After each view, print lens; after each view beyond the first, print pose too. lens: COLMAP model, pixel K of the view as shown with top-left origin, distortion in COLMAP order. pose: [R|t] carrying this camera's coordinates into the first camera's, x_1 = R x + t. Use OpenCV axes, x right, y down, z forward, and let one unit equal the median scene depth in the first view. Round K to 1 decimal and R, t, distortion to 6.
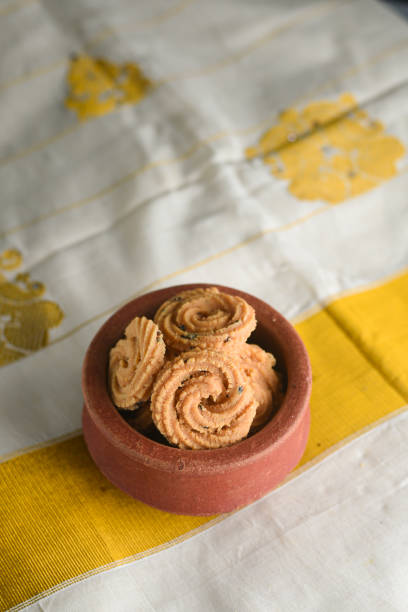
lens RADIAL K [[1601.9, 0, 204.0], [0, 1601.9, 306.0], [0, 0, 1]] dist [0.063151, 0.883209]
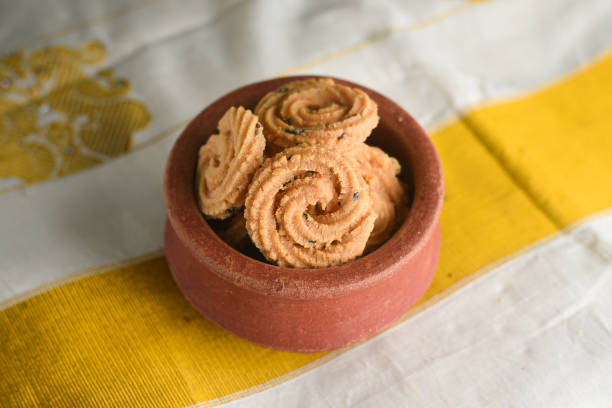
lens RADIAL K [[1601.9, 0, 306.0], [0, 1601.9, 204.0], [0, 0, 1]] dist [0.063151, 0.883209]
pose [[0.999269, 0.032529, -0.020074, 0.013361], [-0.032597, 0.999464, -0.003026, 0.056669], [0.019965, 0.003678, 0.999794, 0.178554]]
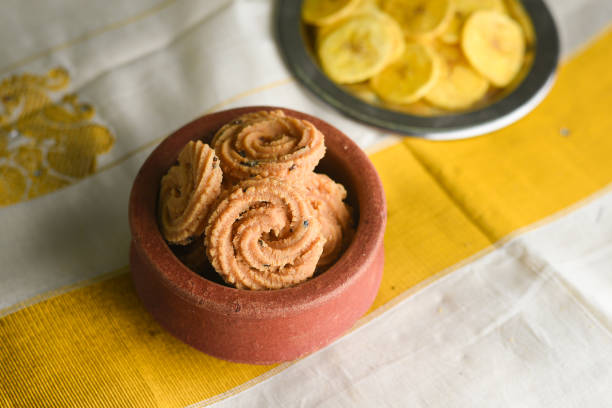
lens RADIAL K [[1601.9, 0, 306.0], [0, 1601.9, 204.0], [0, 0, 1]] dist [0.063151, 0.883209]
pose [[0.999779, 0.016179, 0.013445, 0.010129], [-0.016564, 0.999441, 0.029050, 0.014776], [-0.012968, -0.029266, 0.999488, 0.105760]]
